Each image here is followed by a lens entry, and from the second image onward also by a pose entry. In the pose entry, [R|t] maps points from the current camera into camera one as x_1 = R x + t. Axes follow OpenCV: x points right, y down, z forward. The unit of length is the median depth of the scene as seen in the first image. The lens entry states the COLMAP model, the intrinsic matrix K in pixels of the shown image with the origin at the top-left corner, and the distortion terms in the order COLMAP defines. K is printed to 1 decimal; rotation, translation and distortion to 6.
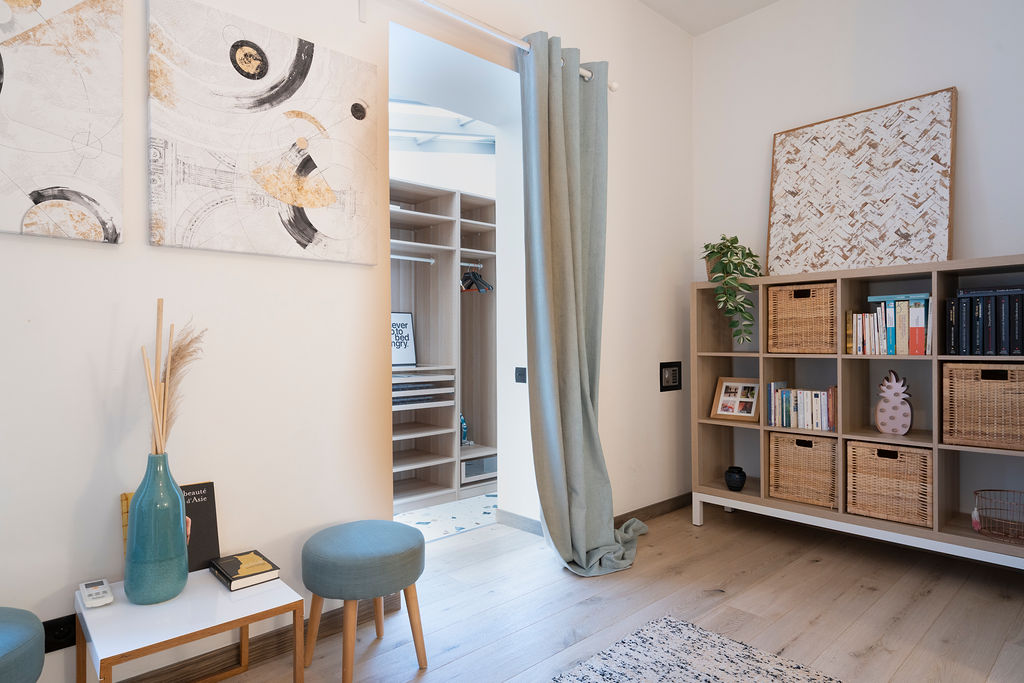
lens RADIAL K [[614.1, 0, 512.0], [0, 614.1, 341.5], [0, 0, 1]] dist [0.003738, 0.000560]
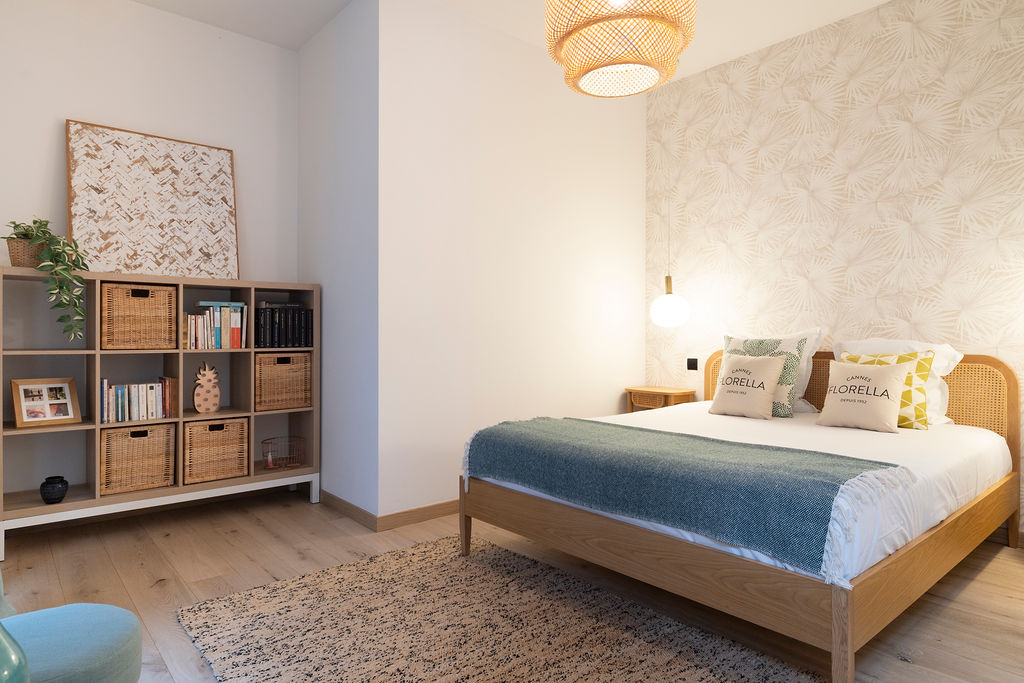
lens RADIAL K [[632.2, 0, 512.0], [0, 632.2, 341.5], [0, 0, 1]] dist [0.001670, 0.000363]
pose [[0.001499, -0.001150, 0.999998, -0.627883], [0.000707, 0.999999, 0.001149, 0.004980], [-0.999999, 0.000705, 0.001500, 0.359258]]
